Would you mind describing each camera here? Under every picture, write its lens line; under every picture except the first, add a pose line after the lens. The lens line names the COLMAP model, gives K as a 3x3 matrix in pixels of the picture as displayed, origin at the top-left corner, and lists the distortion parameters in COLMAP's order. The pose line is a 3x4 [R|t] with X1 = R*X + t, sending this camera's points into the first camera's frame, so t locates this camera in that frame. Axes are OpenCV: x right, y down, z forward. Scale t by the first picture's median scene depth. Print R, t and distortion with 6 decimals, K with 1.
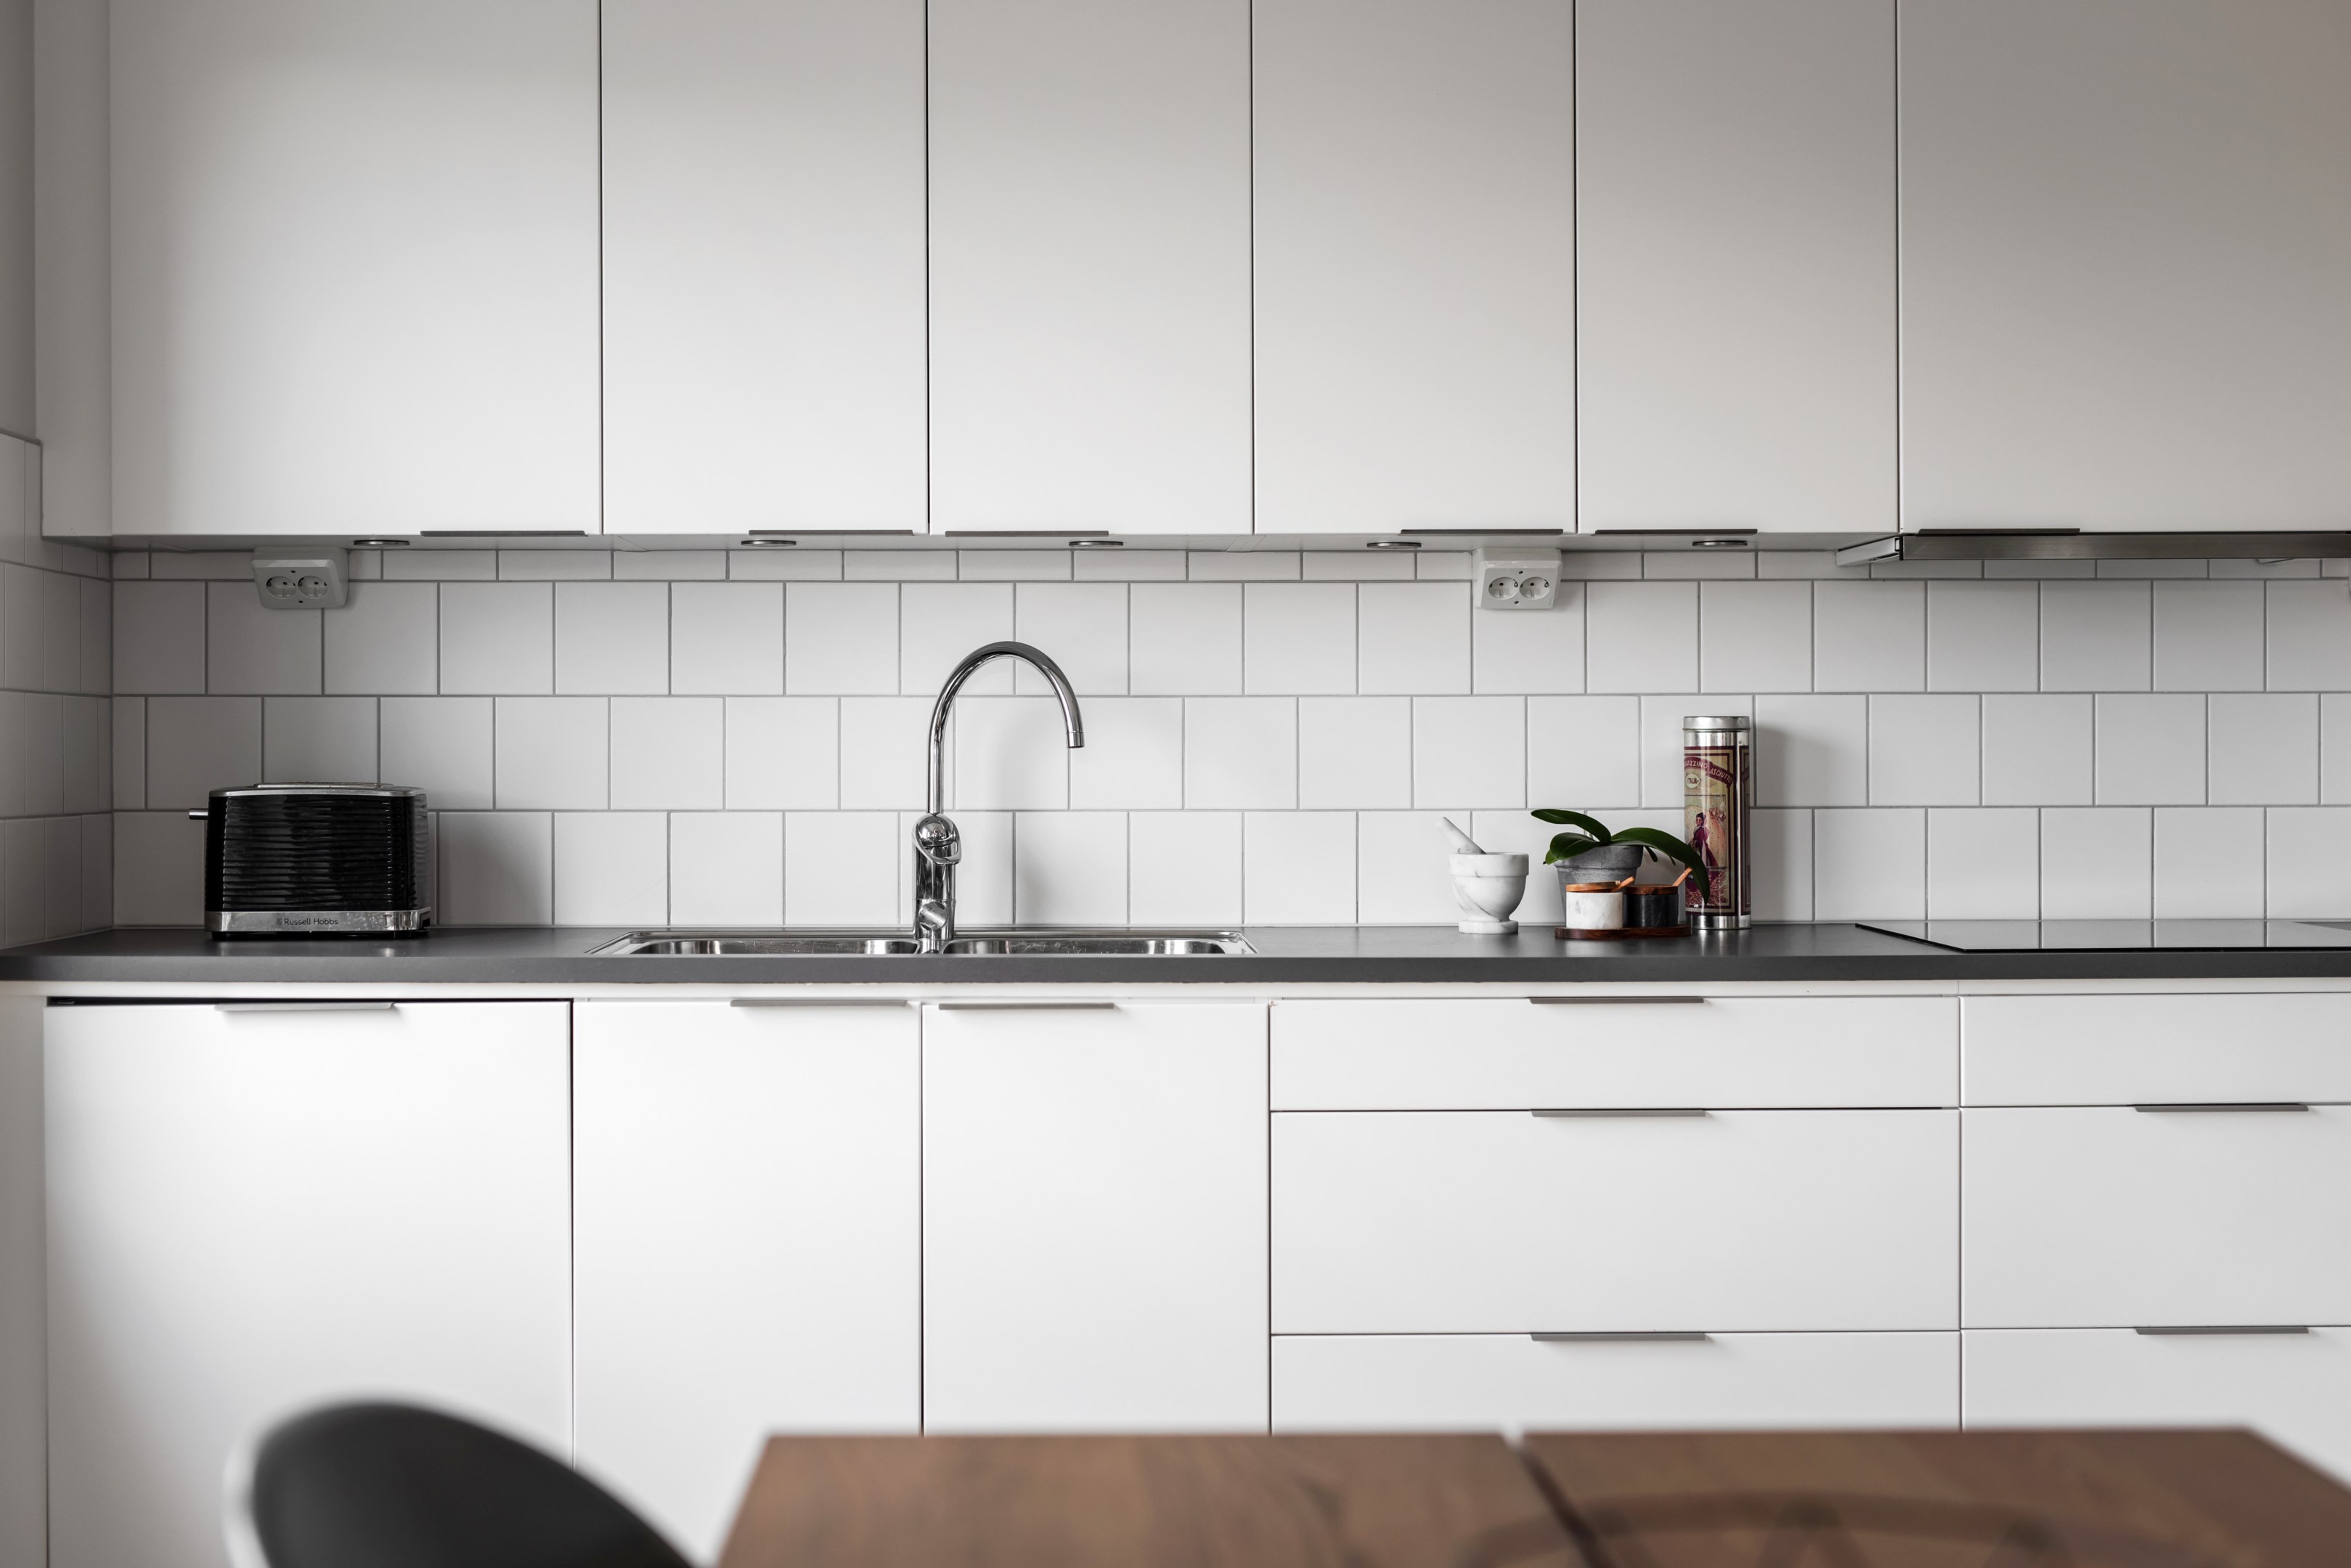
lens RADIAL K [[3396.8, 0, 1173.0], [0, 3396.8, 776.0], [0, 0, 1]] dist [-0.032583, 0.000000]
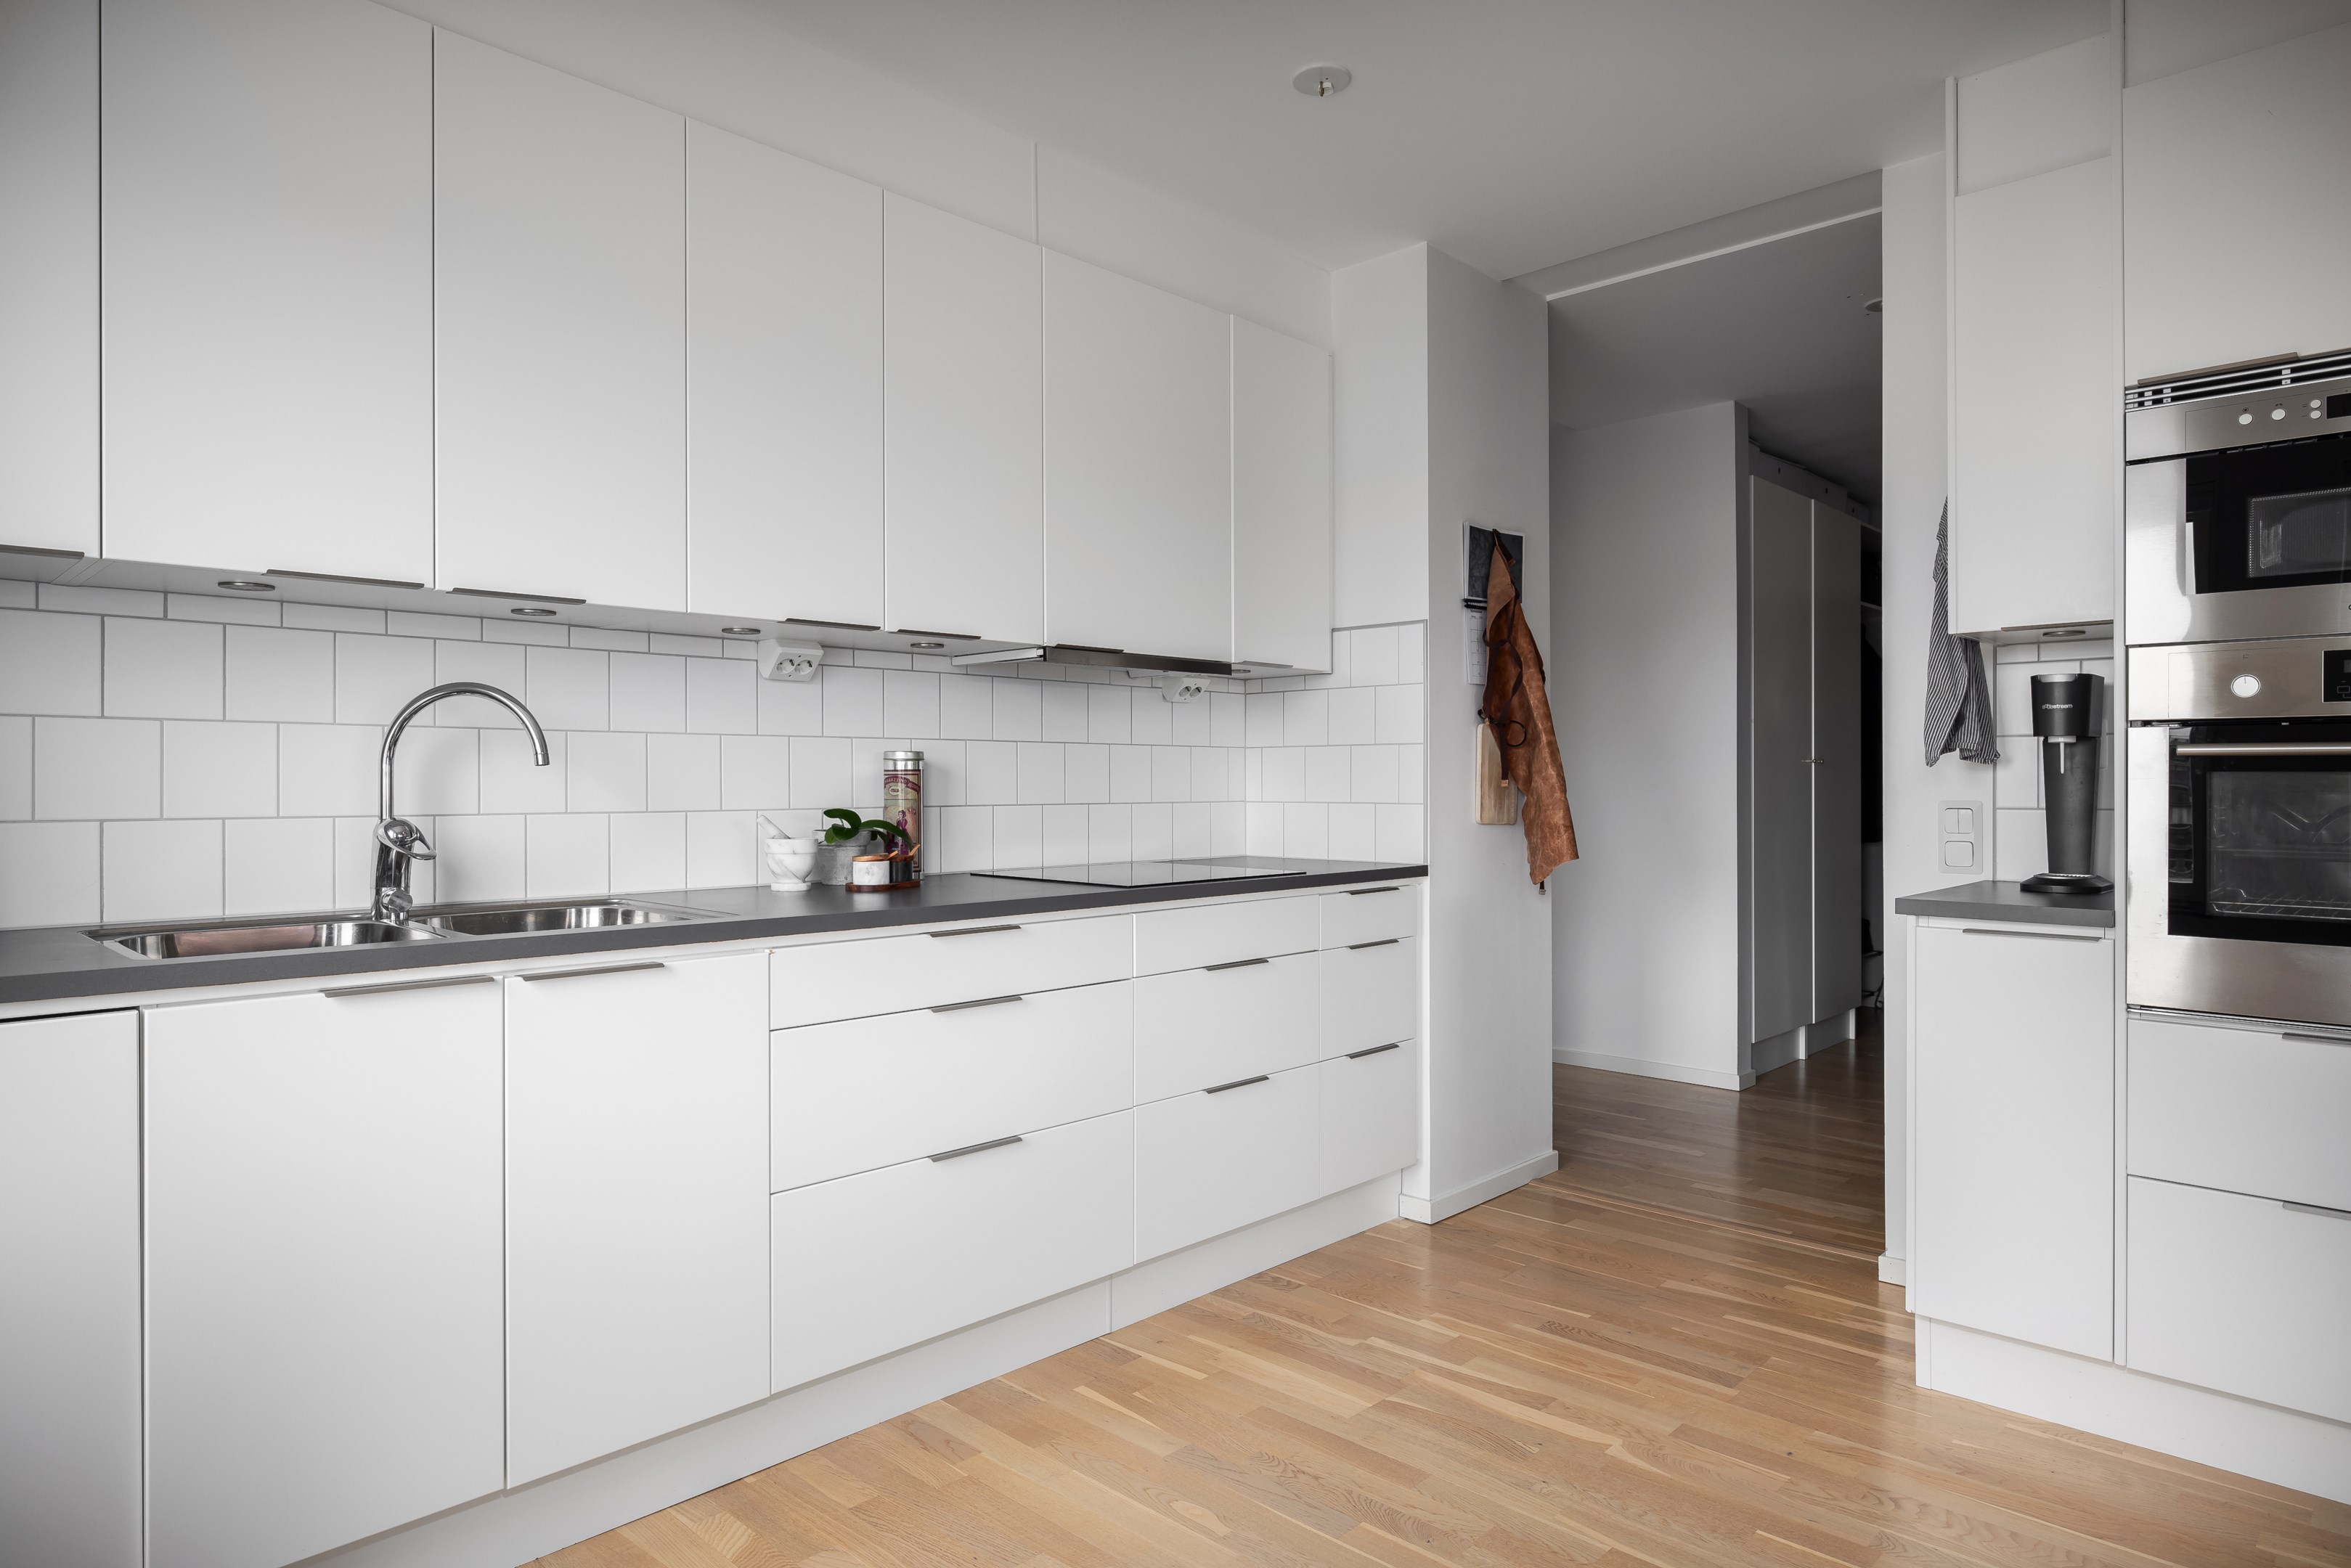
lens RADIAL K [[1375.2, 0, 1185.9], [0, 1375.2, 790.4], [0, 0, 1]] dist [-0.001658, 0.001596]
pose [[0.717334, -0.003210, 0.696722, -0.209757], [0.006000, 0.999981, -0.001570, 0.003270], [-0.696703, 0.005307, 0.717340, 0.430526]]
